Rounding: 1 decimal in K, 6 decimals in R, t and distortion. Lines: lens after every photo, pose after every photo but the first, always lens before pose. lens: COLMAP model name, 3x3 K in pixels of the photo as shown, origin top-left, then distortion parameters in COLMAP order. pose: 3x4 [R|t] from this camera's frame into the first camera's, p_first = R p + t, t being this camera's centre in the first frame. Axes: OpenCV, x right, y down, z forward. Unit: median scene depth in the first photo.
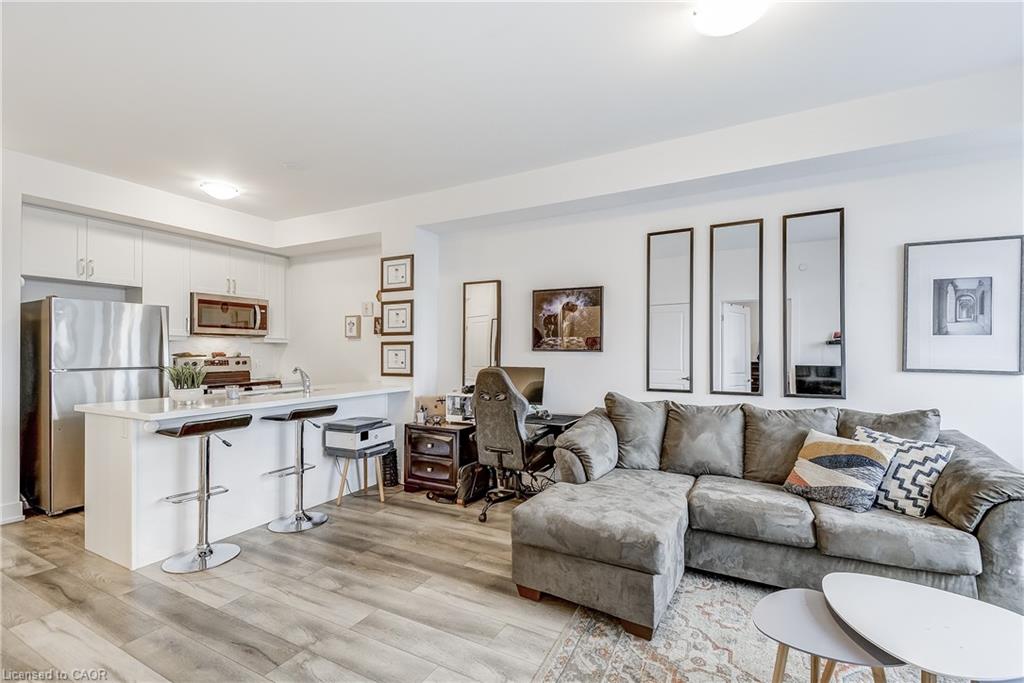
lens RADIAL K [[446.1, 0, 525.7], [0, 446.1, 346.7], [0, 0, 1]] dist [0.055968, -0.029695]
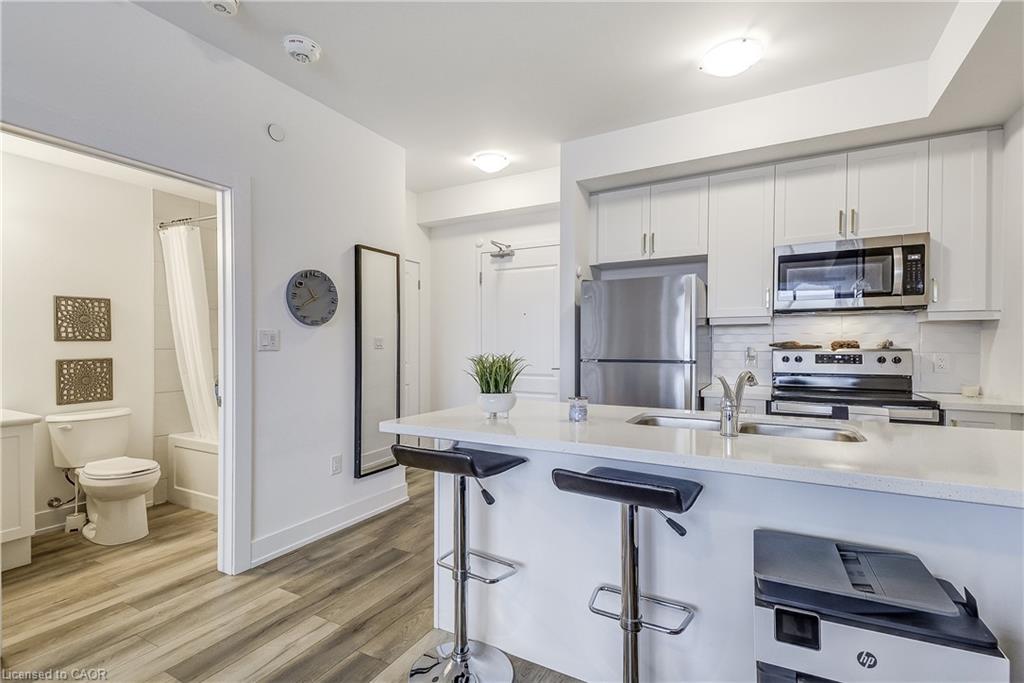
lens RADIAL K [[475.7, 0, 508.6], [0, 475.7, 349.4], [0, 0, 1]] dist [0.059892, -0.026338]
pose [[-0.026395, 0.008503, -0.999615, -0.044897], [0.010240, 0.999914, 0.008235, 0.017358], [0.999599, -0.010019, -0.026479, 0.754120]]
